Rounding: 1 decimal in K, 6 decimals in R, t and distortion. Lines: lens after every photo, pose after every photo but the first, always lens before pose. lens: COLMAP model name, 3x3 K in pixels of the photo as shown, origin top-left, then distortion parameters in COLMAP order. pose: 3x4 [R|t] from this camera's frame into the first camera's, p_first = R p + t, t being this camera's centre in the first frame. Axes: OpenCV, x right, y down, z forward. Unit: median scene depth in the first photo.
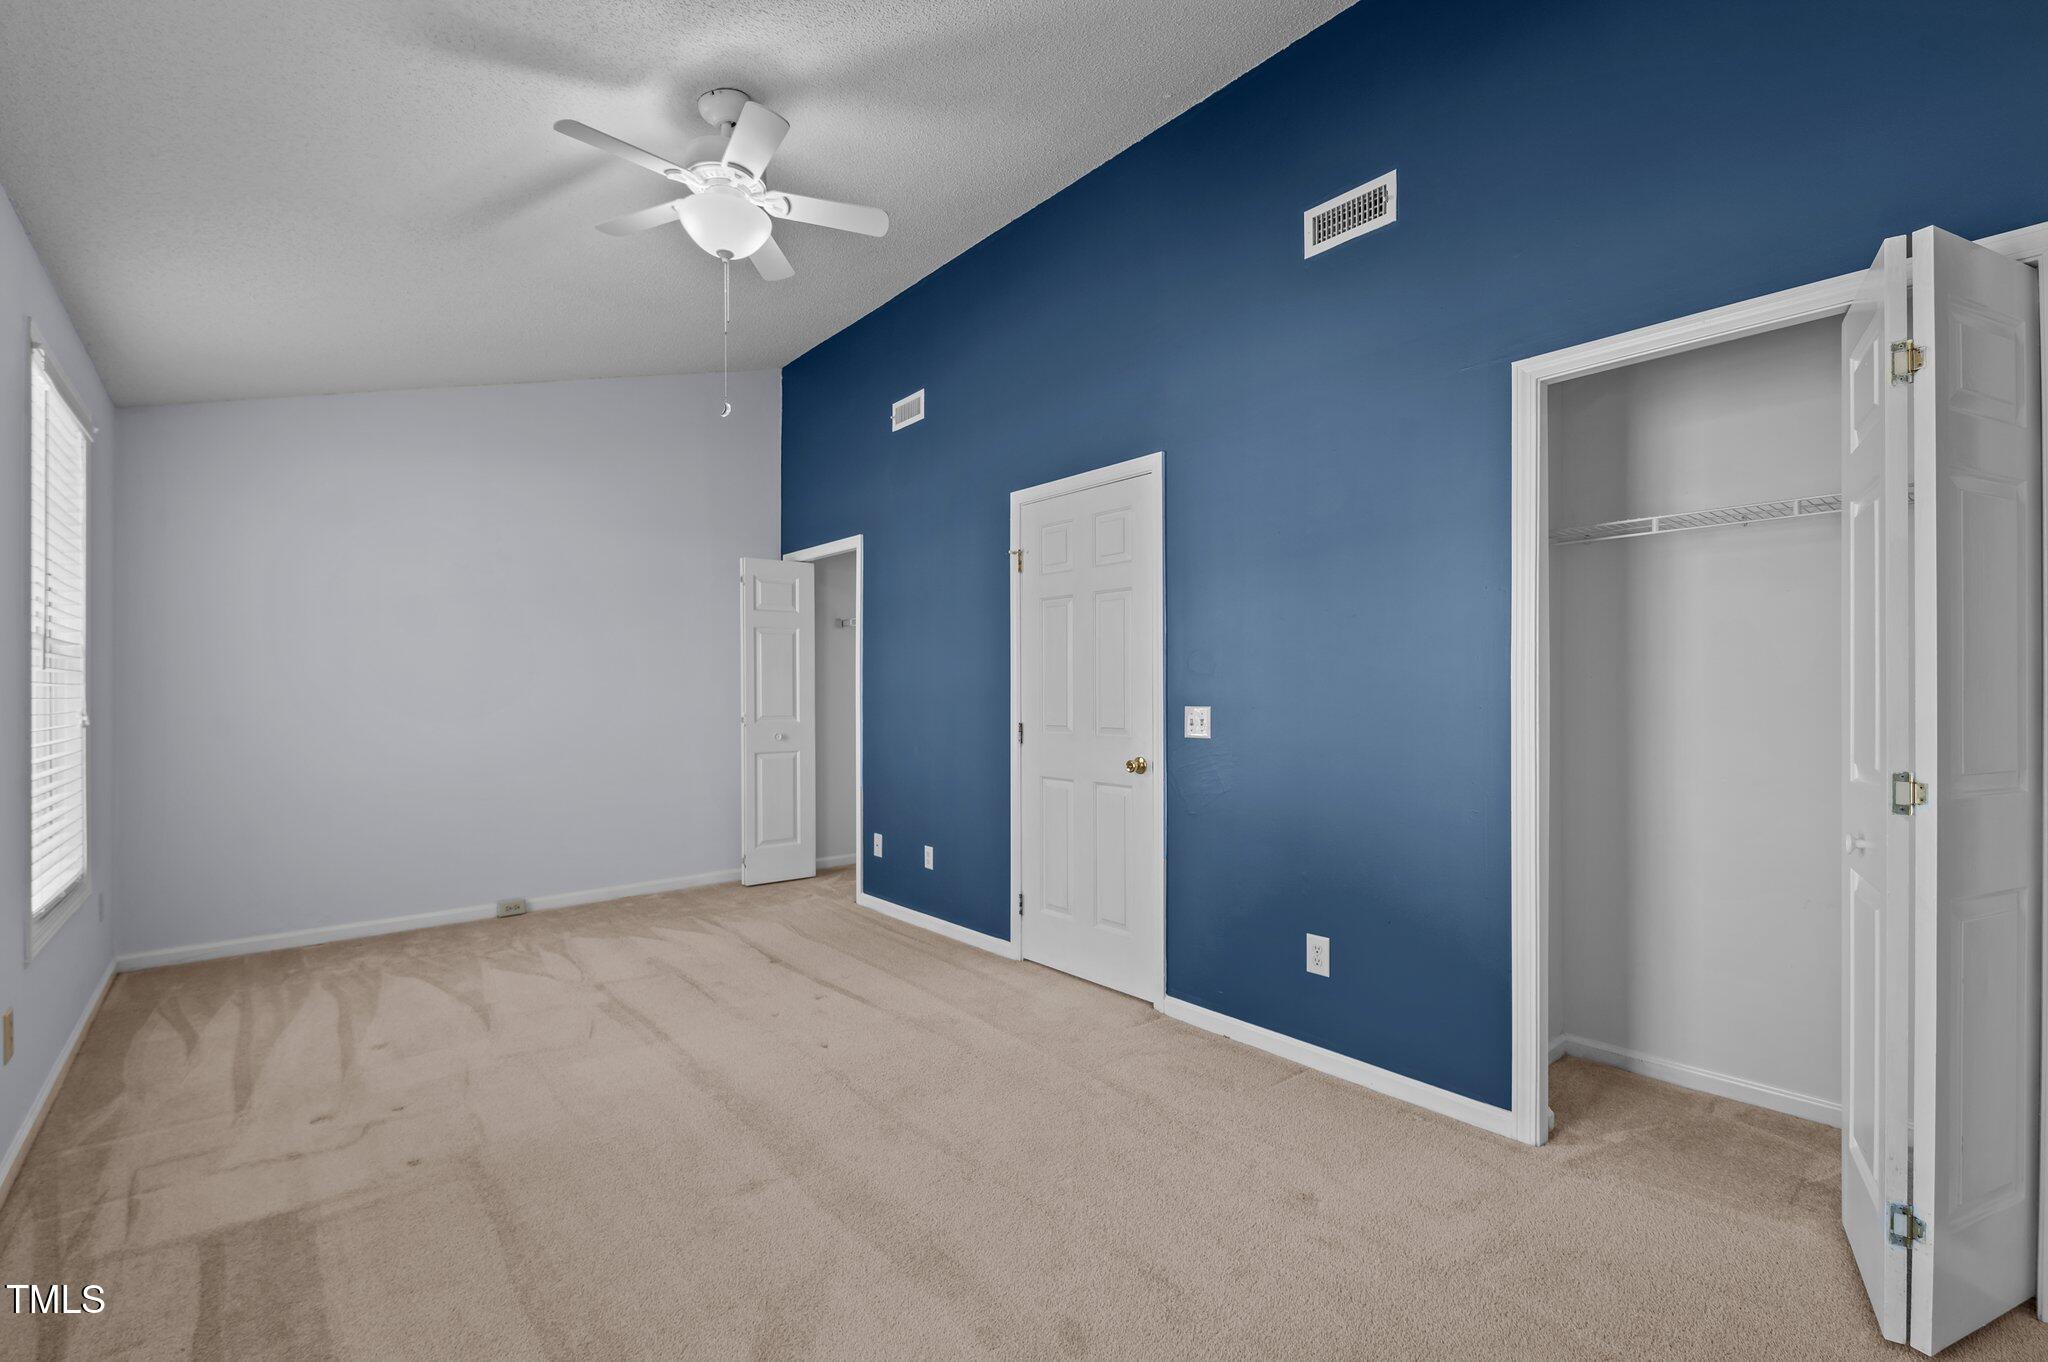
lens RADIAL K [[902.1, 0, 1028.8], [0, 902.1, 690.0], [0, 0, 1]] dist [0.002216, -0.008541]
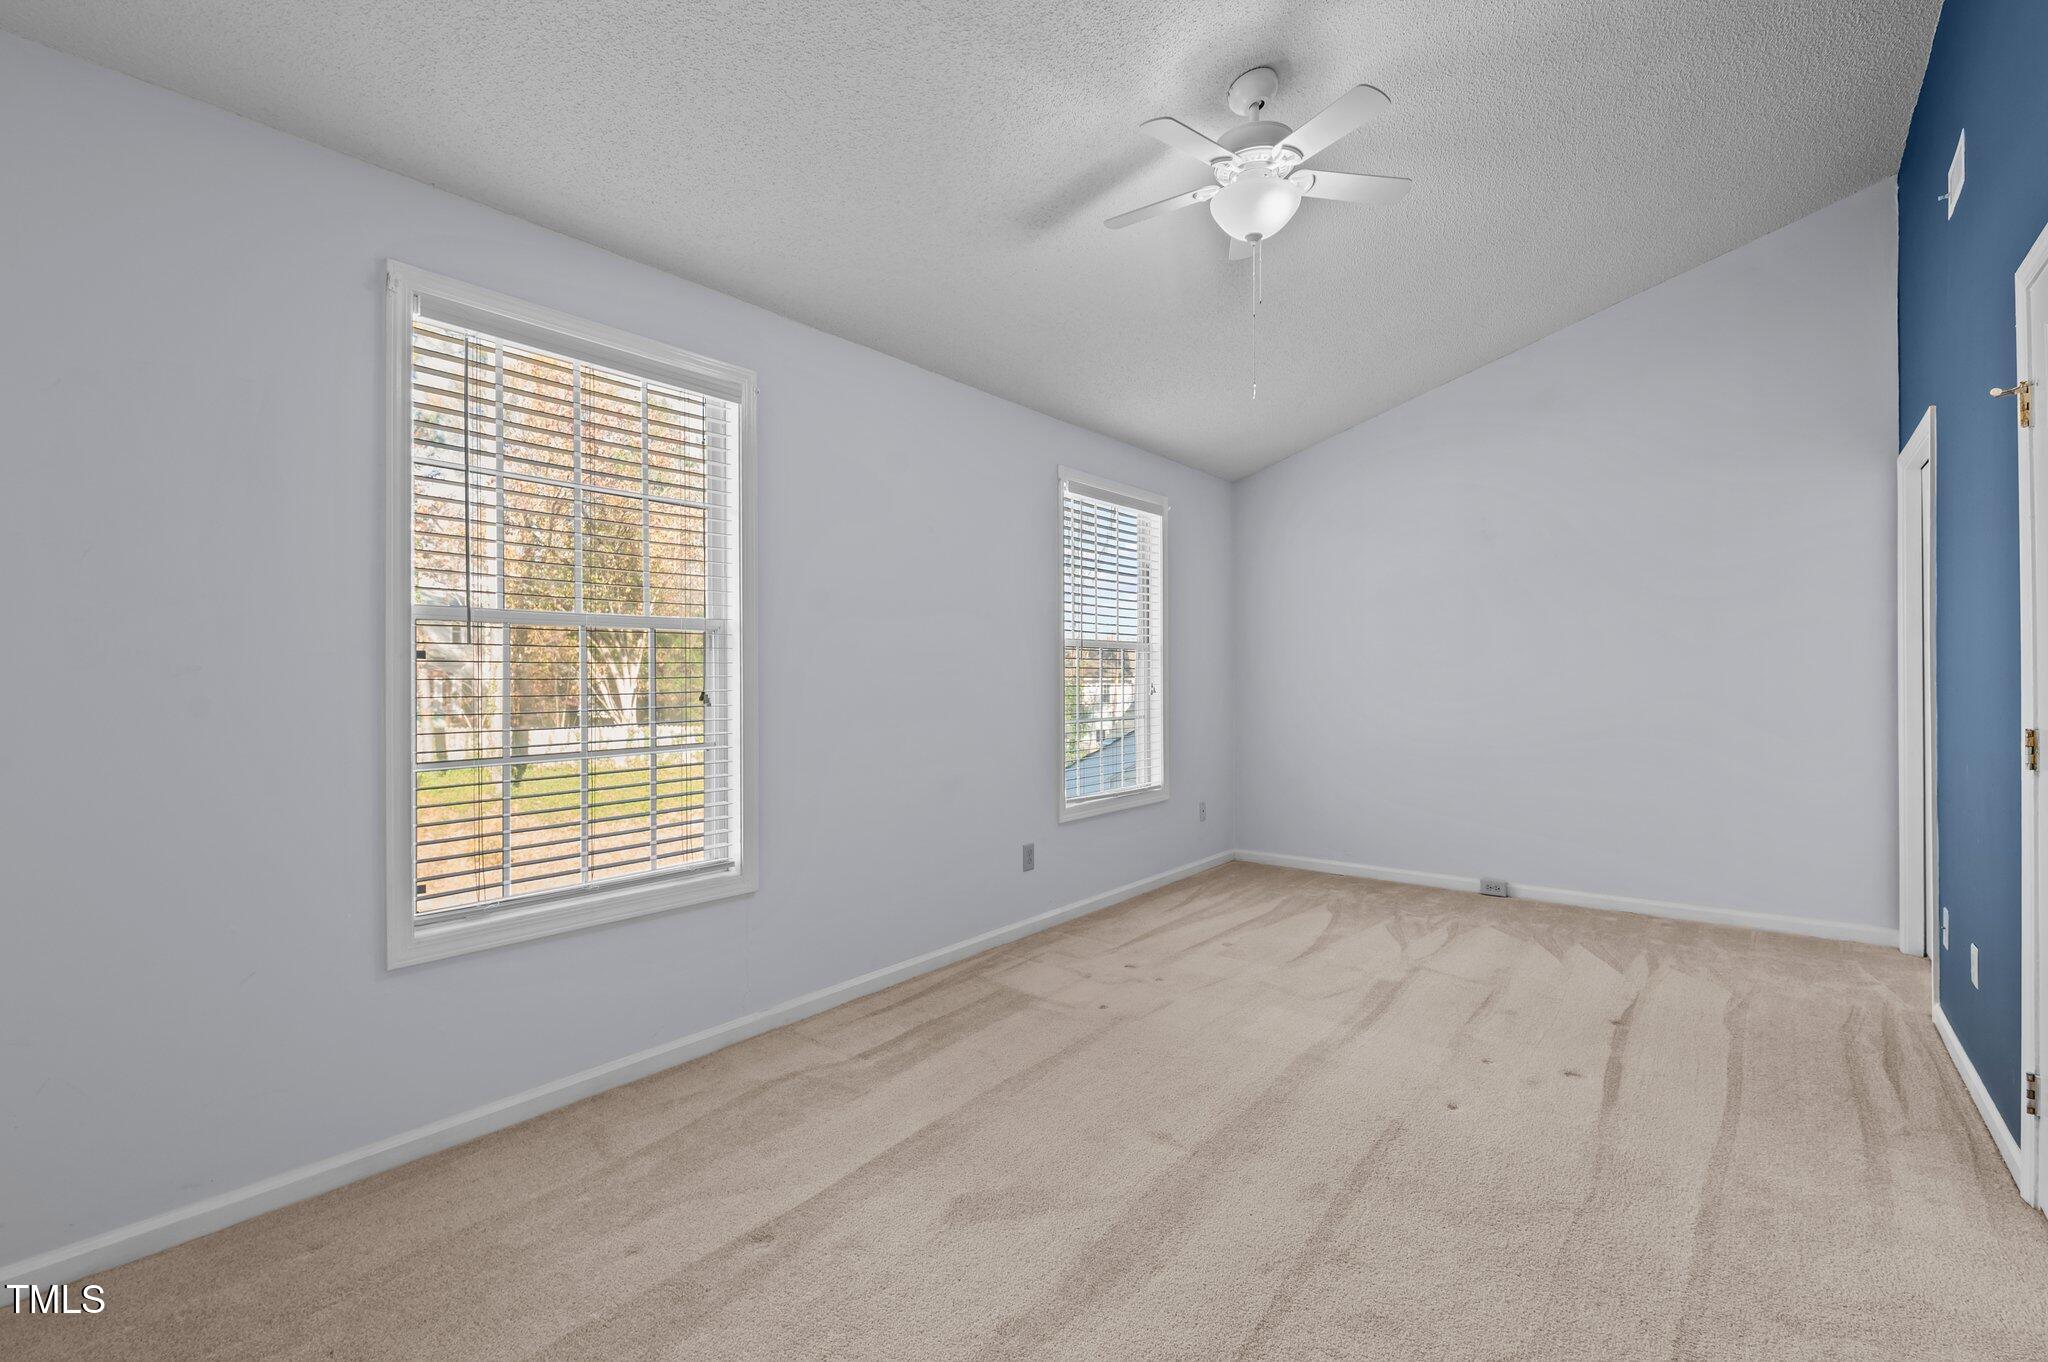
lens RADIAL K [[893.5, 0, 1020.9], [0, 893.5, 667.4], [0, 0, 1]] dist [0.004021, -0.009304]
pose [[0.167524, -0.002844, -0.985864, 0.482215], [0.004039, 0.999989, -0.002198, -0.013305], [0.985860, -0.003614, 0.167534, 0.422253]]
